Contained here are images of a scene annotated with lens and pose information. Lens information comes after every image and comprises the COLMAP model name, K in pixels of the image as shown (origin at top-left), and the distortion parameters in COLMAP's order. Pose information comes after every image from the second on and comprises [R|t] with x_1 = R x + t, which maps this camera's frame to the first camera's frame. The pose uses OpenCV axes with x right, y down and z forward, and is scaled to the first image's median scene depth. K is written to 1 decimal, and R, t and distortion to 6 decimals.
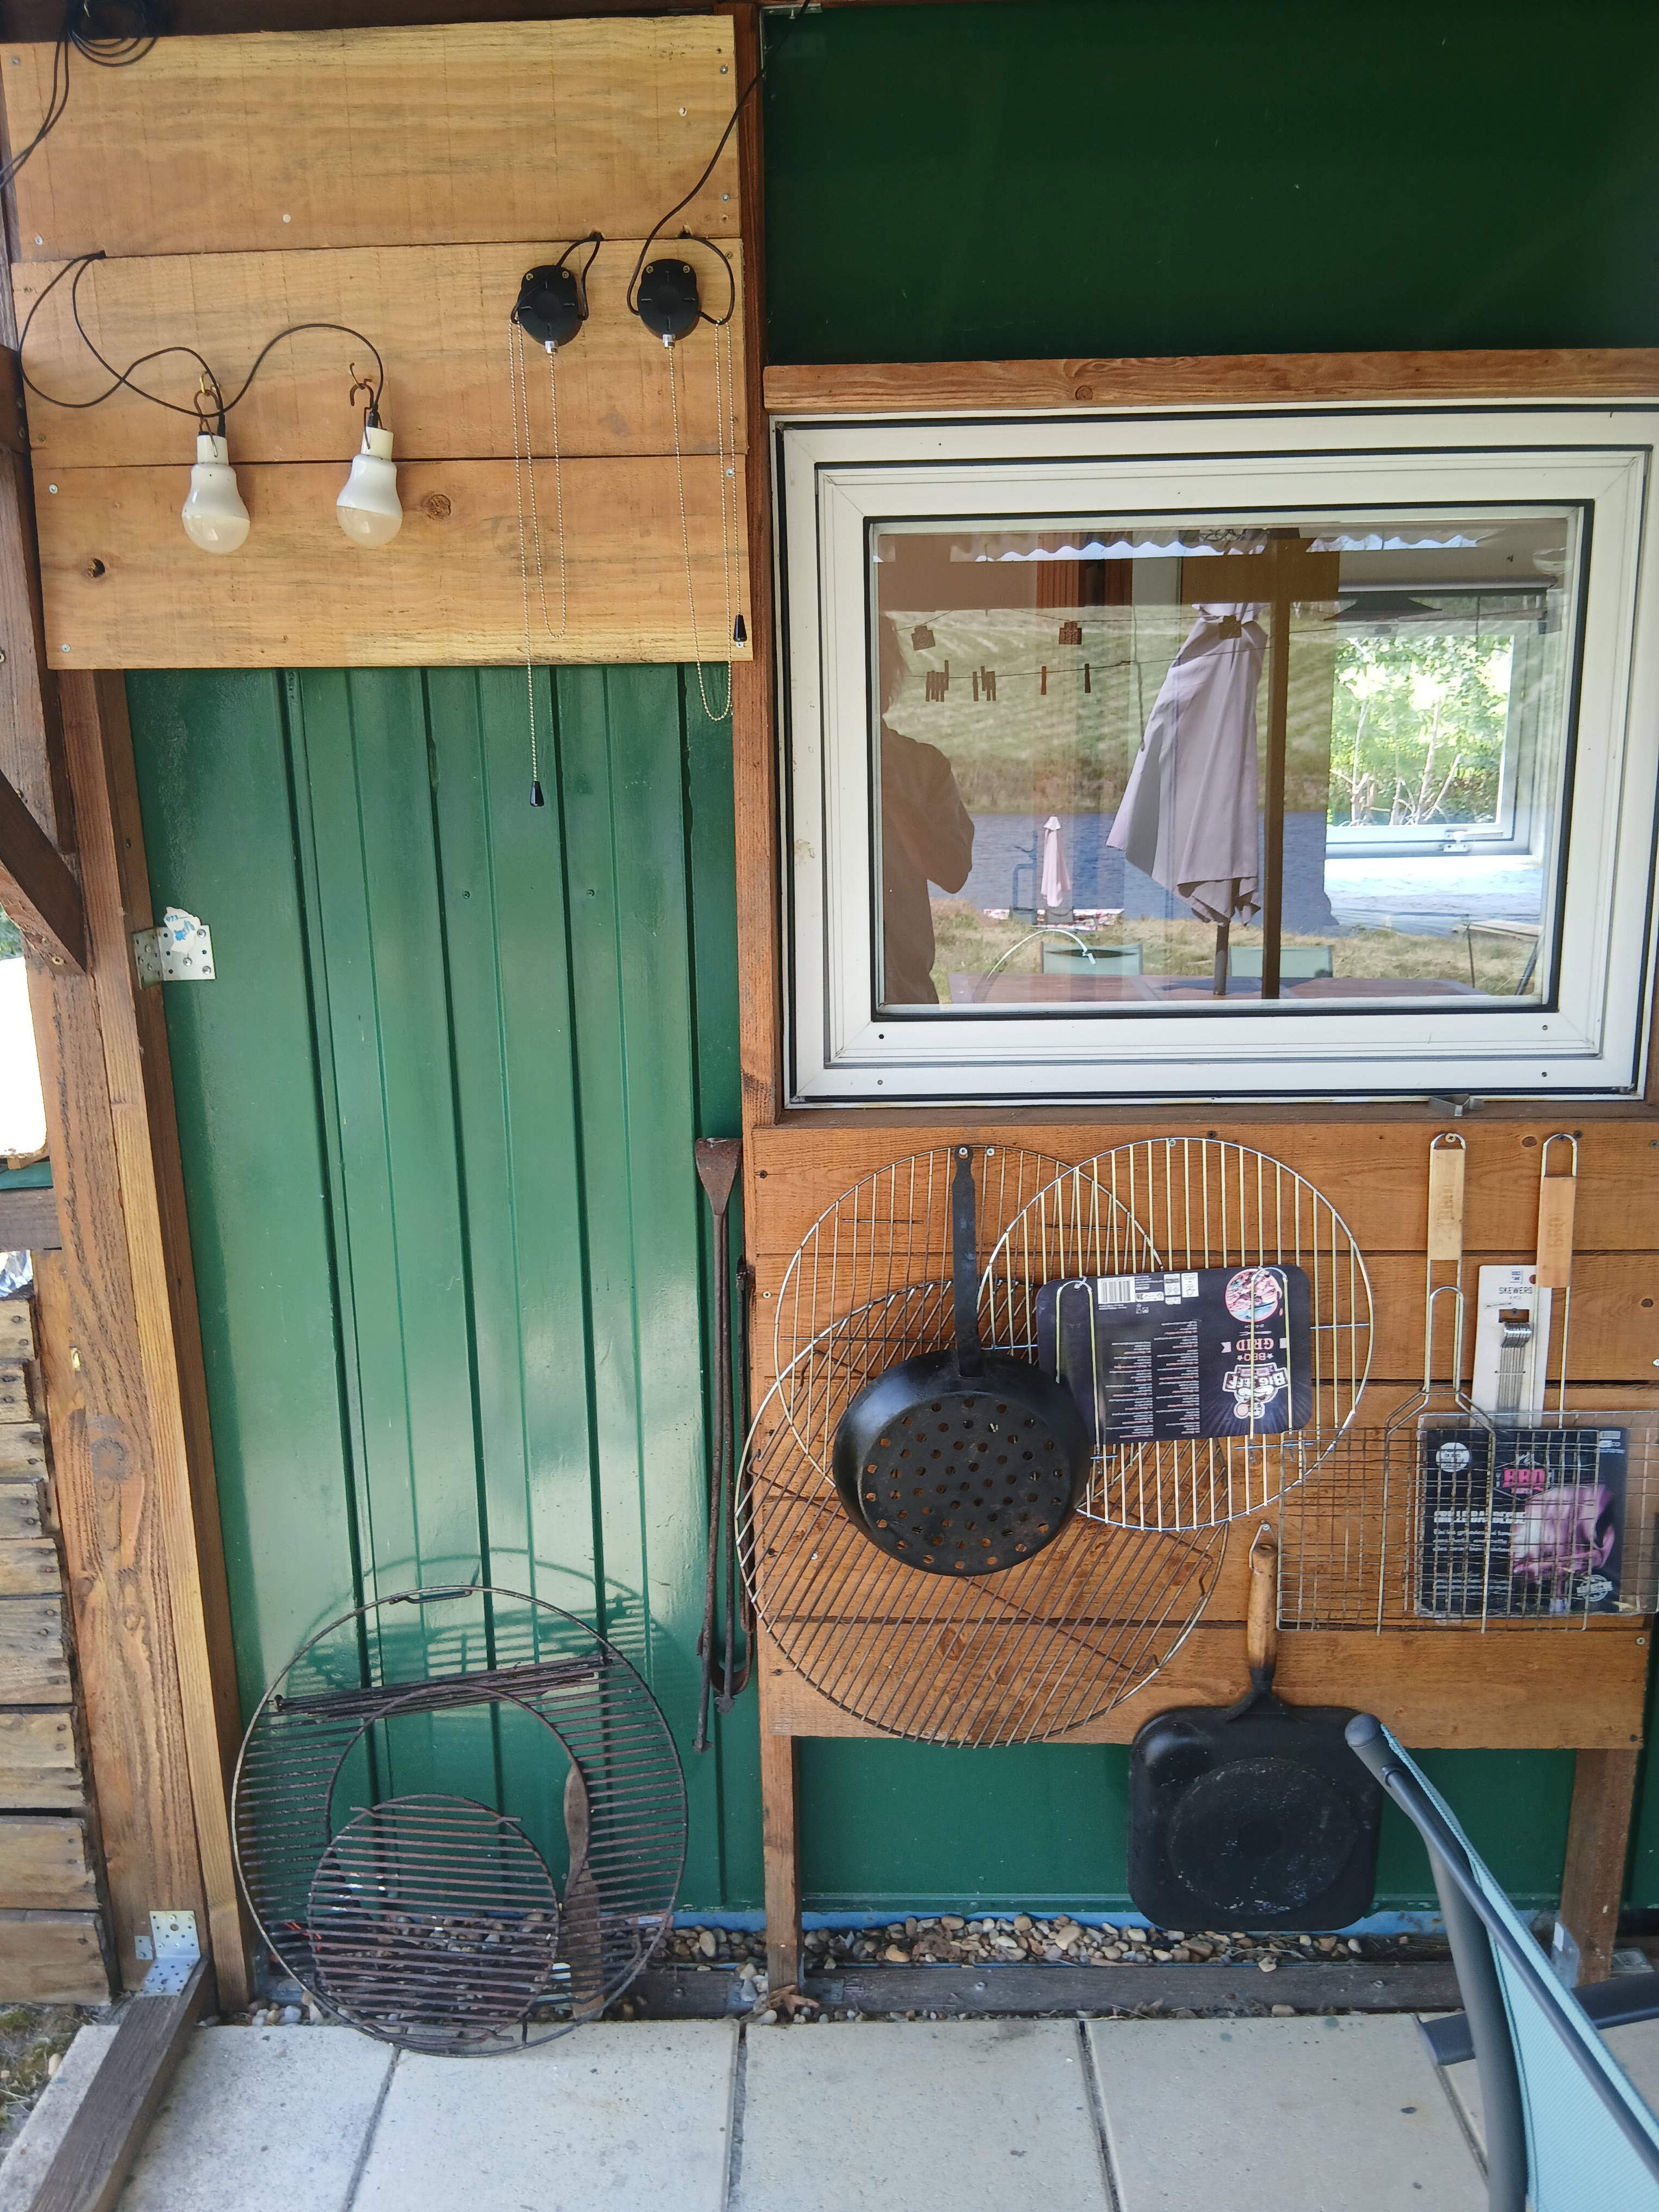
lens RADIAL K [[1665.9, 0, 898.9], [0, 1665.9, 1165.5], [0, 0, 1]] dist [0.170752, -0.229607]
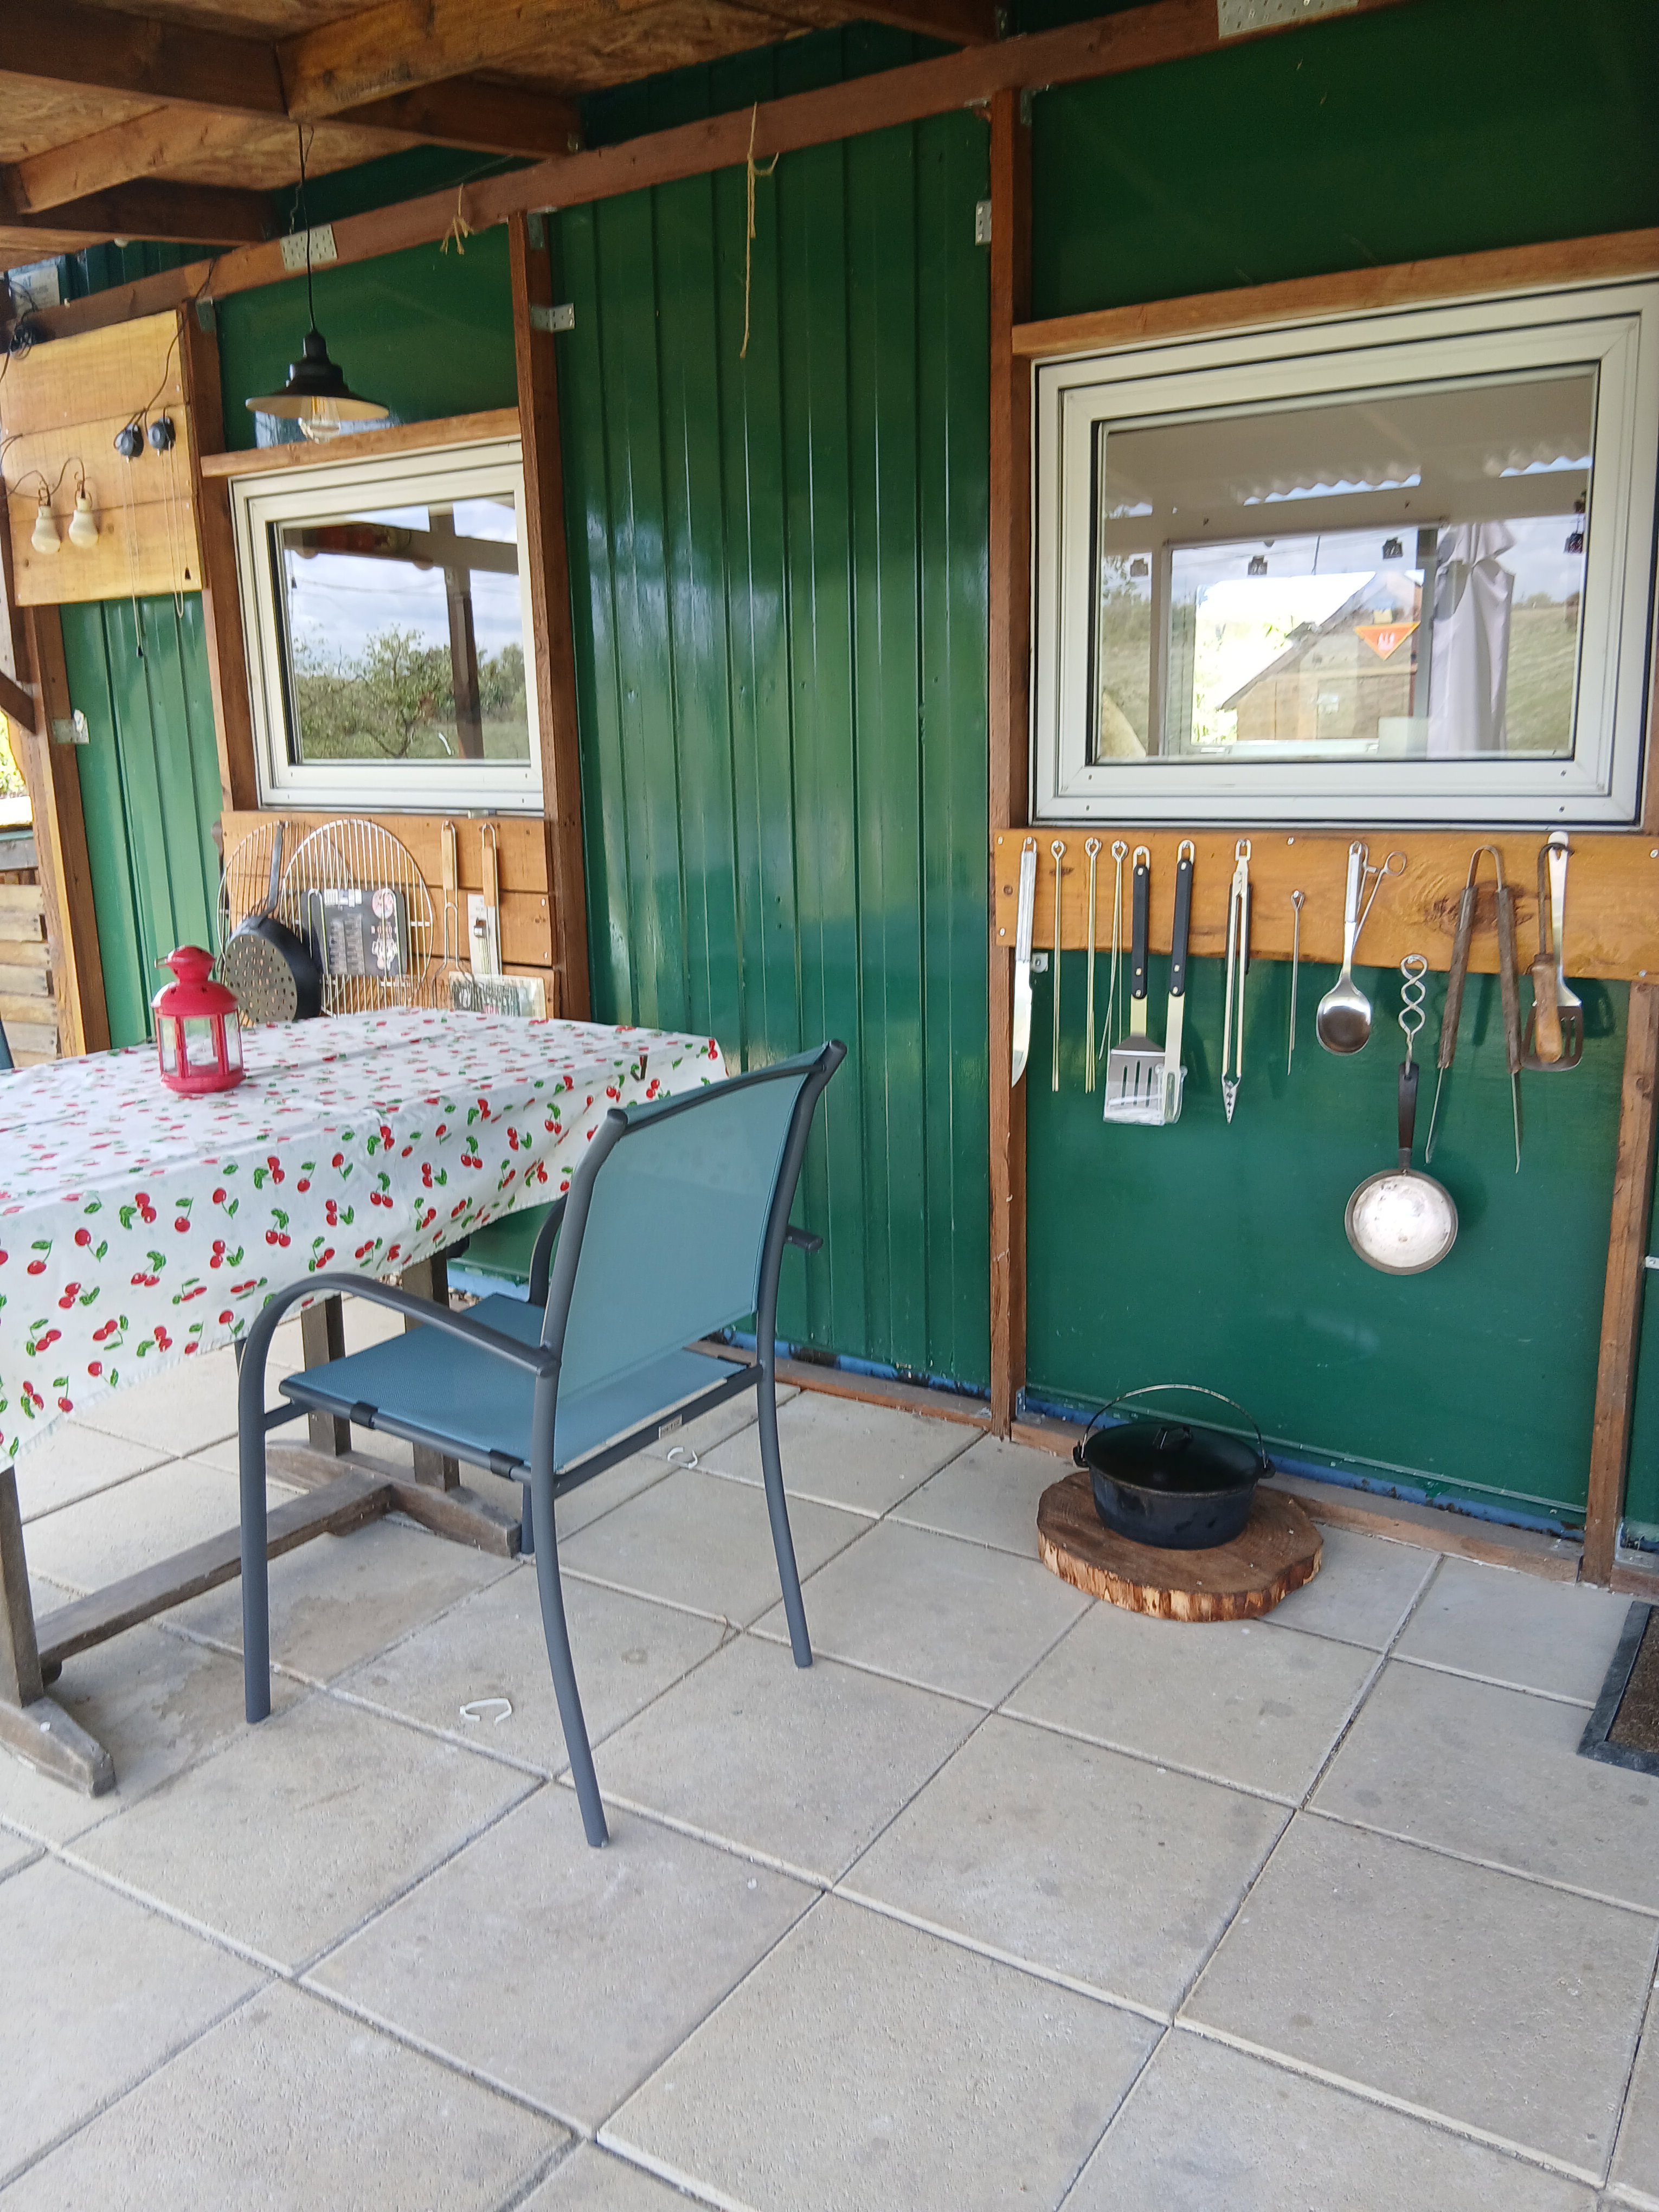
lens RADIAL K [[1695.3, 0, 868.9], [0, 1695.3, 1129.4], [0, 0, 1]] dist [0.113646, -0.208152]
pose [[0.854469, 0.123316, -0.504655, 1.768349], [-0.104215, 0.992360, 0.066035, 0.149490], [0.508942, -0.003833, 0.860792, -0.453104]]
